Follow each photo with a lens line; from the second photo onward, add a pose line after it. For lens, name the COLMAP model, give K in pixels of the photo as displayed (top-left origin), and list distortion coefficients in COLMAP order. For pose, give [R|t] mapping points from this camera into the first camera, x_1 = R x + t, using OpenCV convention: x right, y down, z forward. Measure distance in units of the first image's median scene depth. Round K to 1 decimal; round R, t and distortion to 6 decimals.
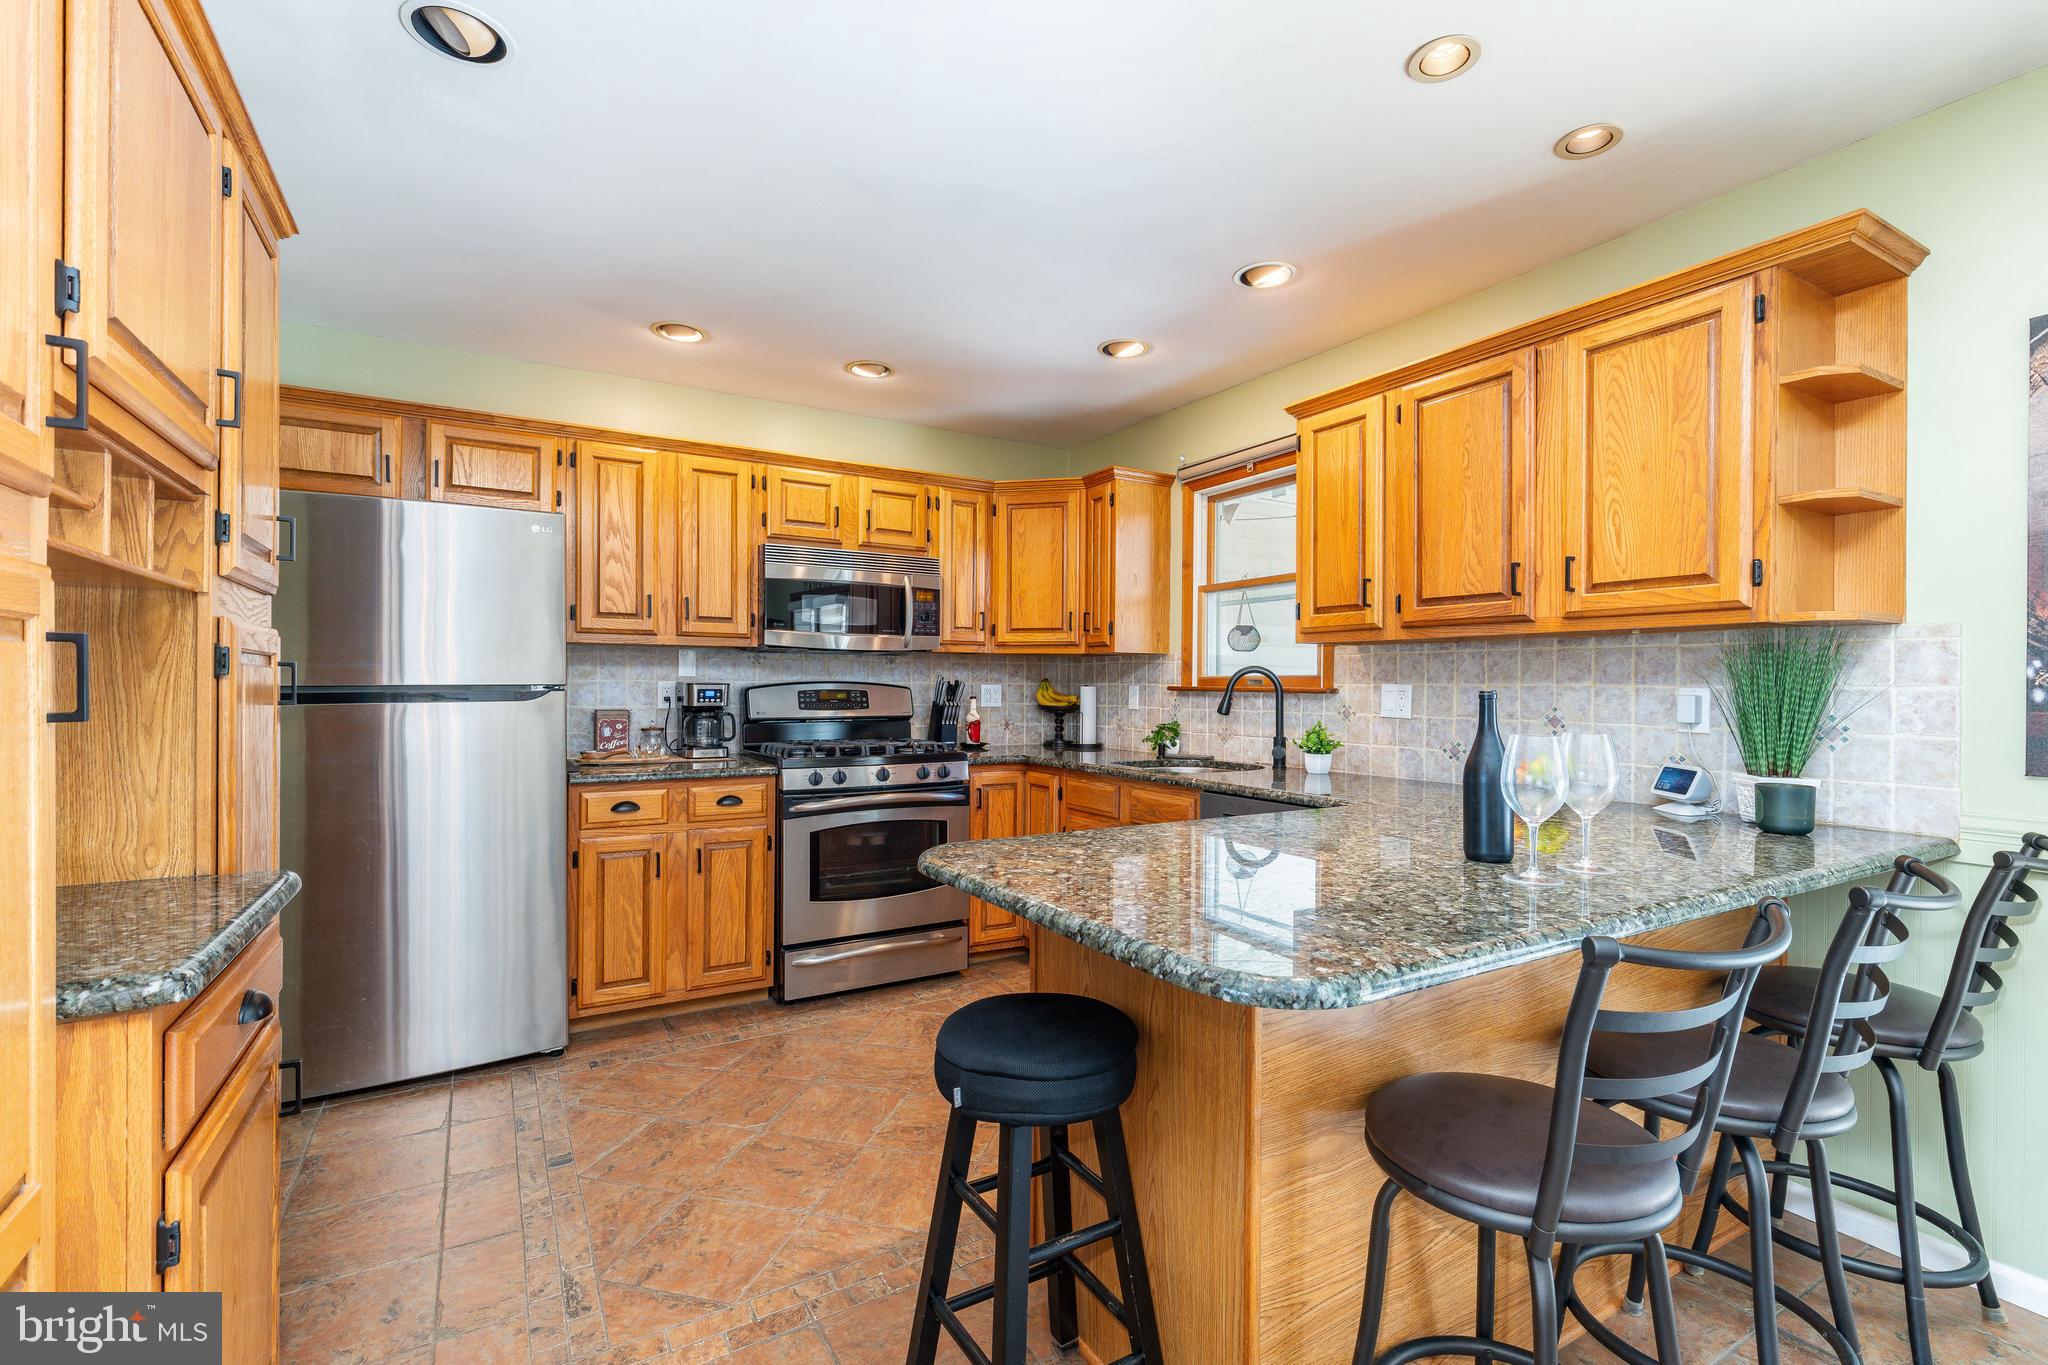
lens RADIAL K [[916.4, 0, 990.5], [0, 916.4, 682.0], [0, 0, 1]] dist [-0.001085, -0.000257]
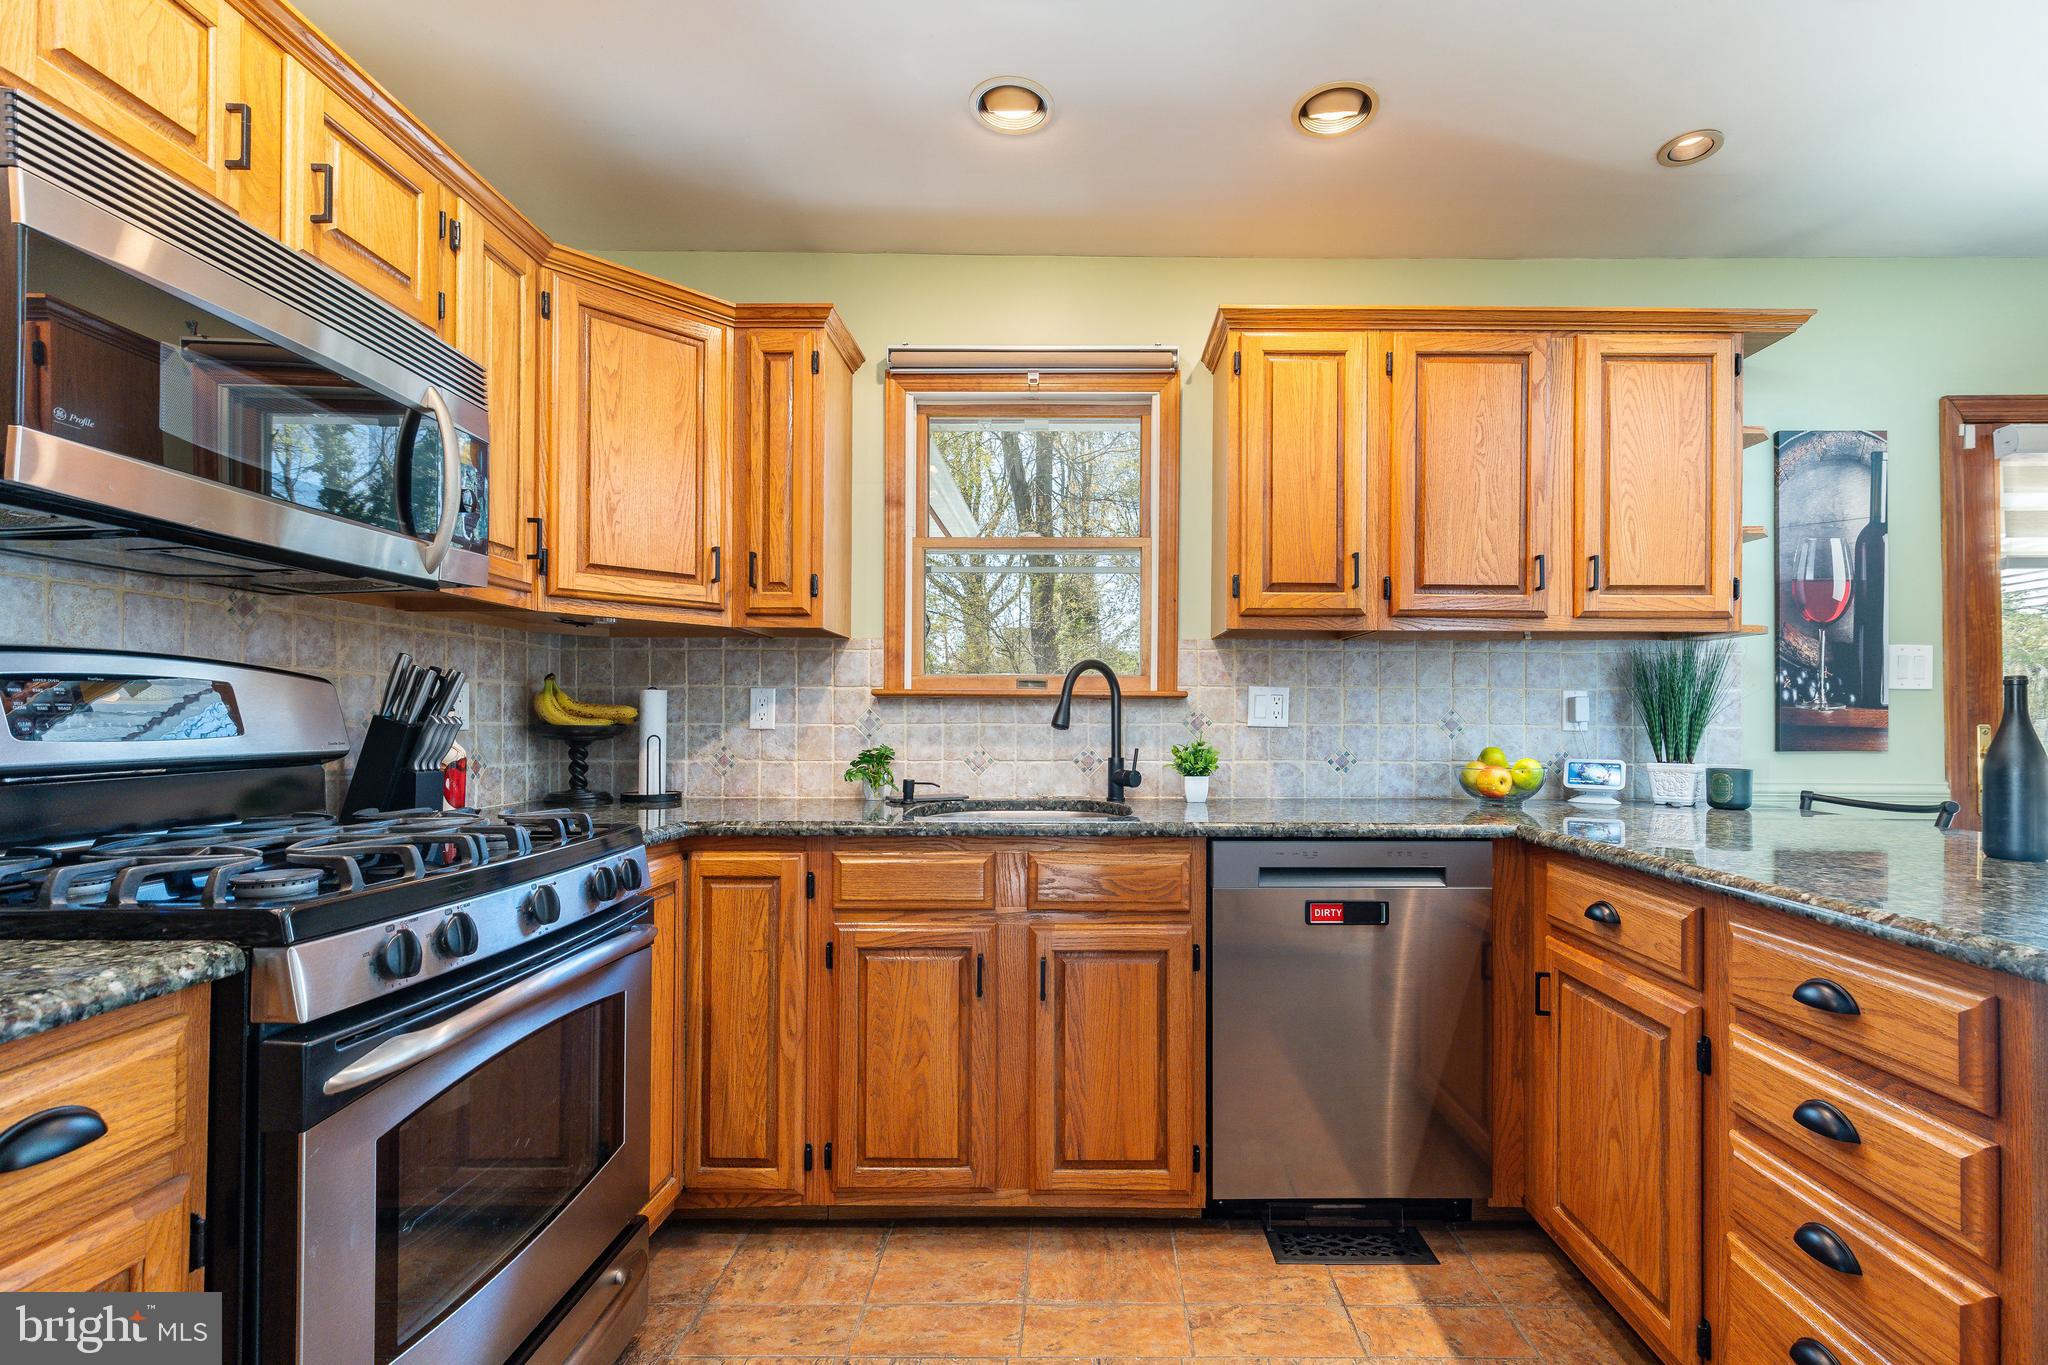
lens RADIAL K [[966.9, 0, 1107.1], [0, 966.9, 713.0], [0, 0, 1]] dist [0.002882, -0.000068]
pose [[0.475177, 0.002276, 0.879887, -0.427687], [-0.002218, 0.999997, -0.001389, 0.029291], [-0.879888, -0.001292, 0.475180, 0.749470]]
